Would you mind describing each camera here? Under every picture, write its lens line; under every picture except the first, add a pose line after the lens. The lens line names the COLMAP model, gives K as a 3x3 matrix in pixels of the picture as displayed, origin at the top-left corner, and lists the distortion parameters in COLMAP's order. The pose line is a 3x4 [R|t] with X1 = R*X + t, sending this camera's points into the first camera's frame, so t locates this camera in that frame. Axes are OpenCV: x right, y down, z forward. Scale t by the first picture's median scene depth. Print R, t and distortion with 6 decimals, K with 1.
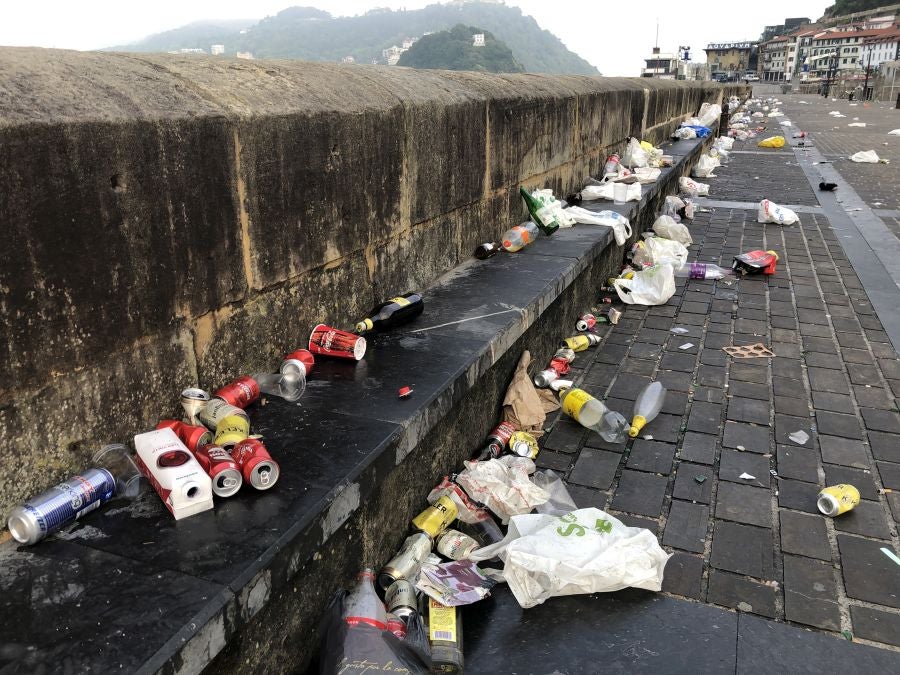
lens RADIAL K [[735.1, 0, 446.2], [0, 735.1, 321.2], [0, 0, 1]] dist [0.011207, 0.008390]
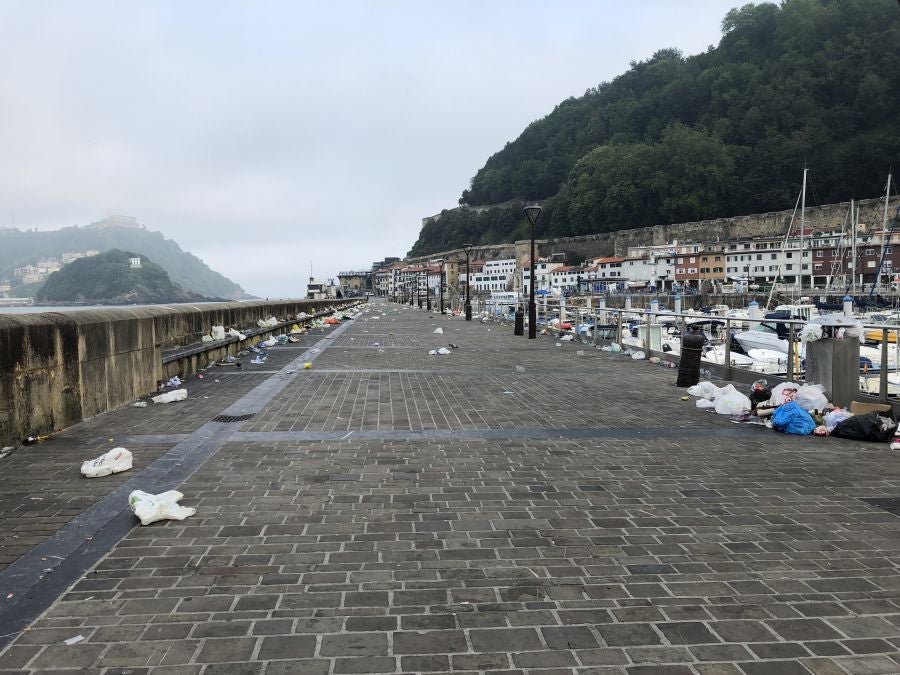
lens RADIAL K [[735.1, 0, 446.2], [0, 735.1, 321.2], [0, 0, 1]] dist [0.011207, 0.008390]
pose [[0.889564, -0.029074, 0.455885, -0.135437], [0.154278, 0.958457, -0.239915, 0.110112], [-0.429971, 0.283753, 0.857094, -0.344710]]
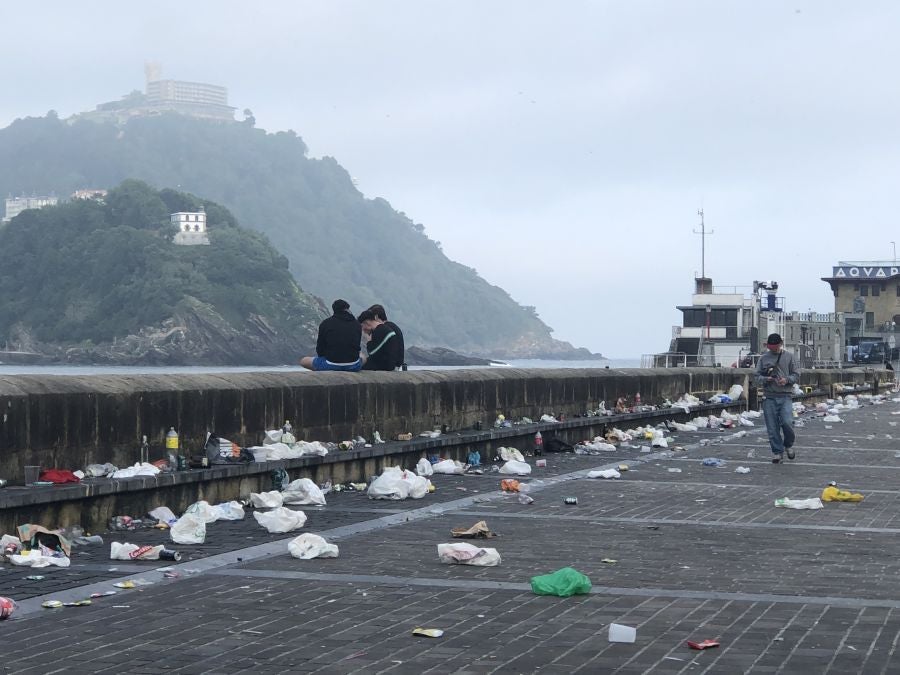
lens RADIAL K [[2481.7, 0, 450.0], [0, 2481.7, 337.5], [0, 0, 1]] dist [-0.031342, 0.835442]
pose [[0.987244, 0.017109, 0.158291, -0.048238], [0.033198, 0.950236, -0.309758, 0.055480], [-0.155714, 0.311062, 0.937547, -0.175641]]
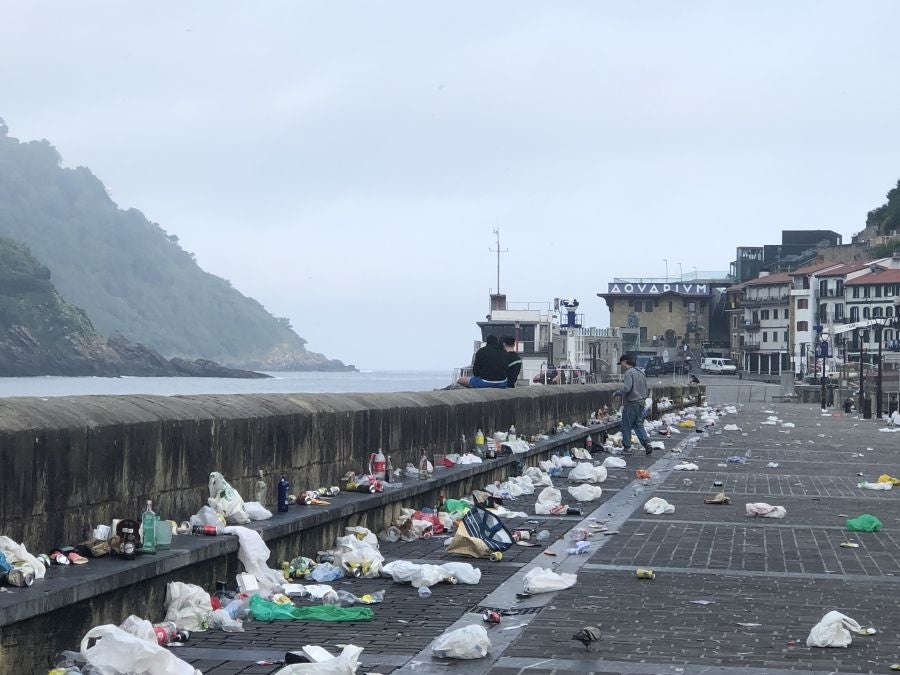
lens RADIAL K [[2481.7, 0, 450.0], [0, 2481.7, 337.5], [0, 0, 1]] dist [-0.031342, 0.835442]
pose [[0.965890, 0.022383, 0.257984, -0.075425], [0.060640, 0.949006, -0.309371, 0.063676], [-0.251753, 0.314462, 0.915278, -0.201504]]
